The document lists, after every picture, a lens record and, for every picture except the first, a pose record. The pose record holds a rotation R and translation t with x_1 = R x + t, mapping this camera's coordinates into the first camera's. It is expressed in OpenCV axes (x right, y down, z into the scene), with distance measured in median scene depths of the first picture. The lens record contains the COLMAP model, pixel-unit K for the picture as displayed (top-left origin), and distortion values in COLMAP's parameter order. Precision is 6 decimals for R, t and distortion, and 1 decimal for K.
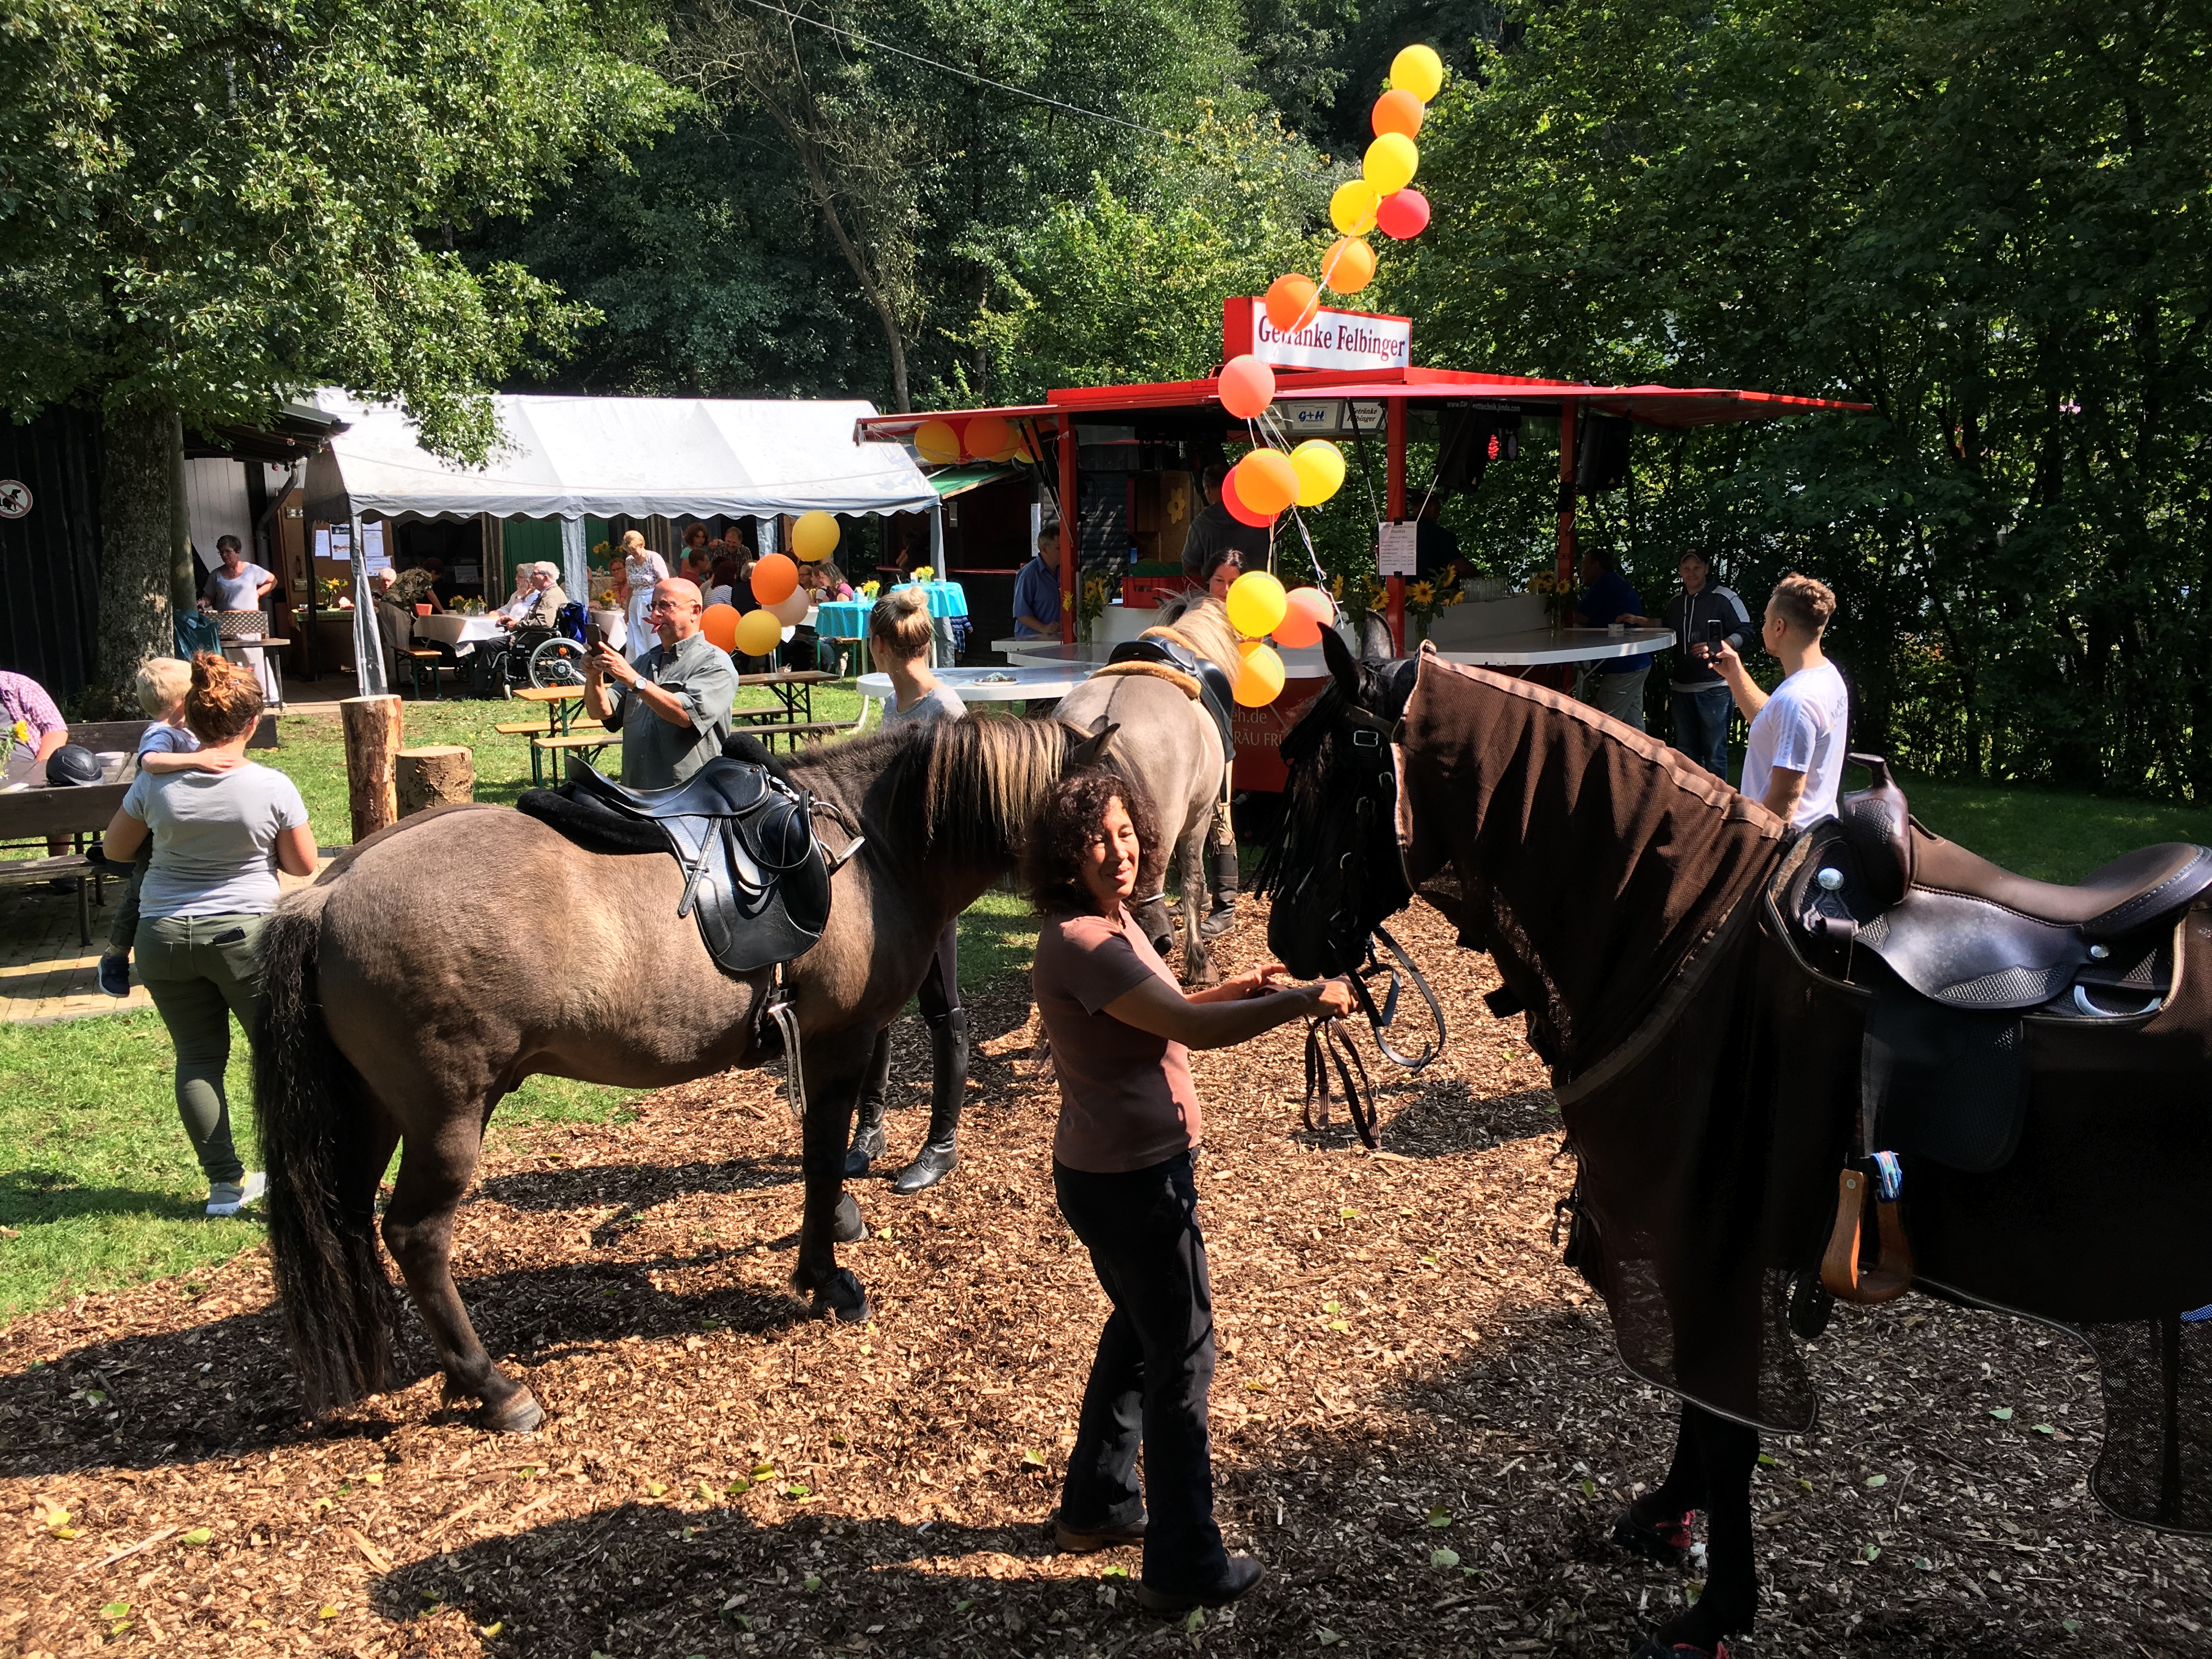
lens RADIAL K [[1910.3, 0, 1104.5], [0, 1910.3, 821.5], [0, 0, 1]] dist [0.080367, -0.096059]
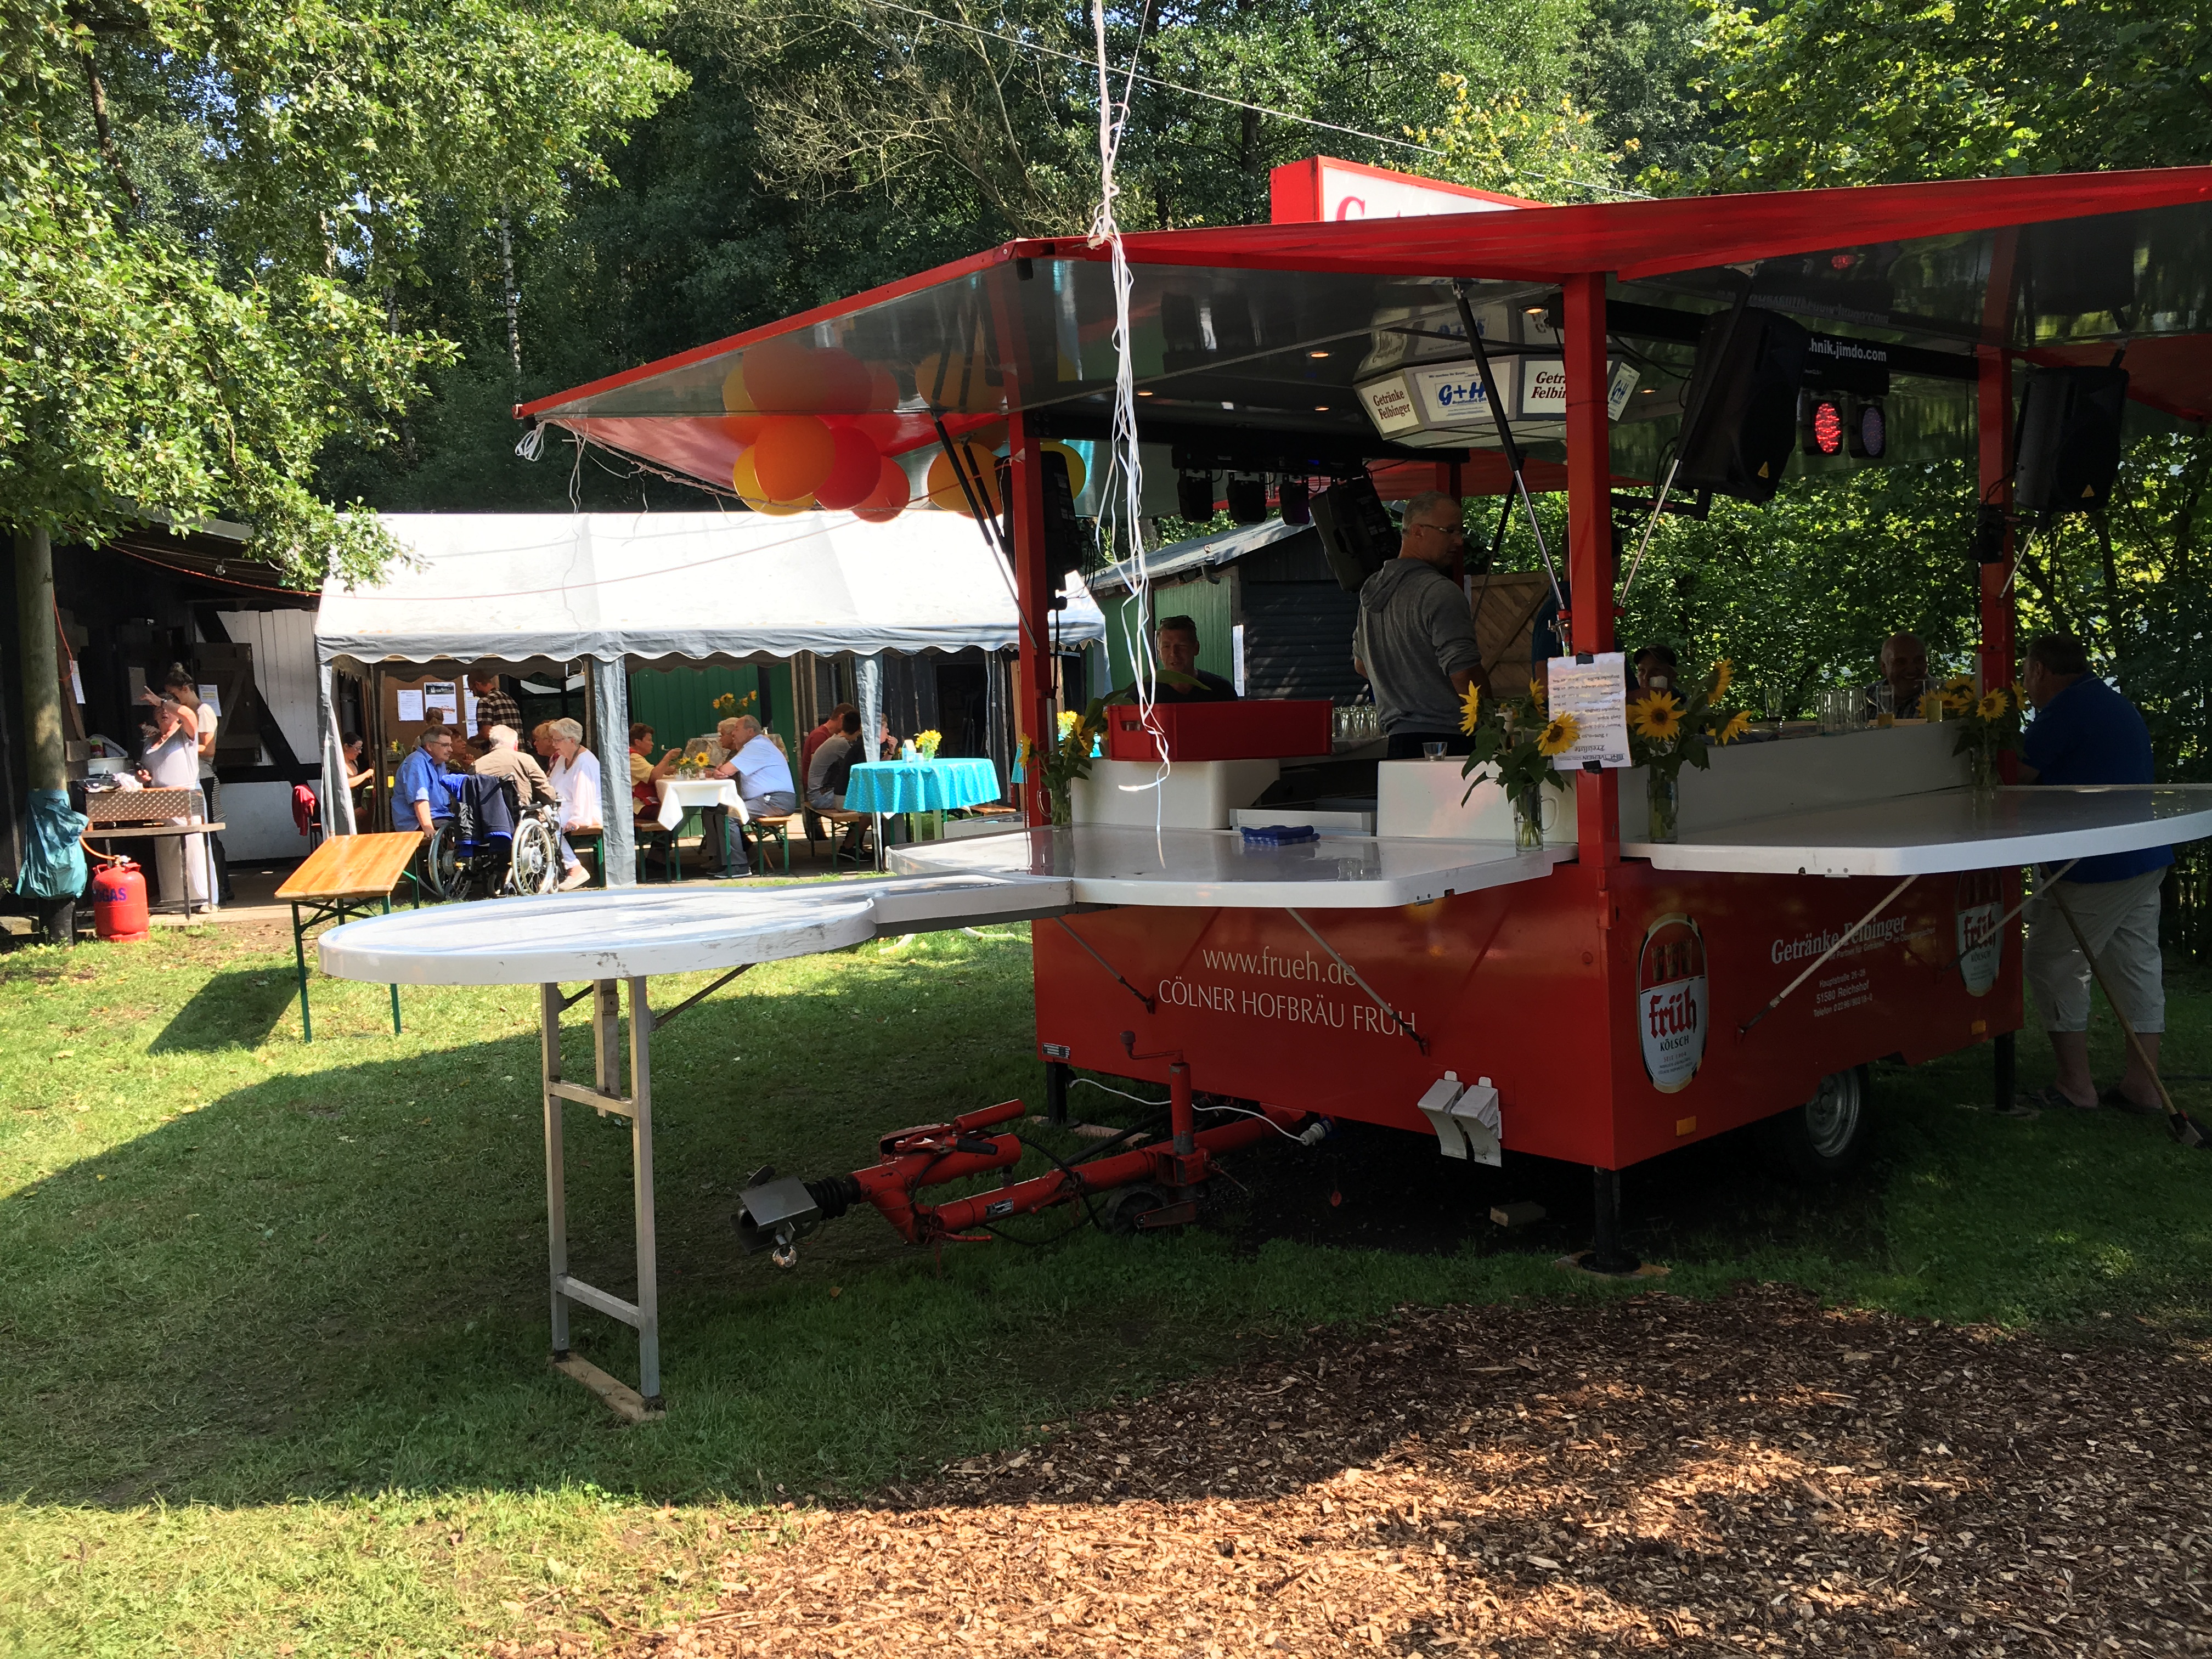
lens RADIAL K [[1910.3, 0, 1108.8], [0, 1910.3, 838.1], [0, 0, 1]] dist [0.080367, -0.096059]
pose [[0.978913, -0.010049, -0.204032, 0.074647], [-0.004965, 0.997324, -0.072941, -0.031877], [0.204219, 0.072416, 0.976243, 0.297096]]
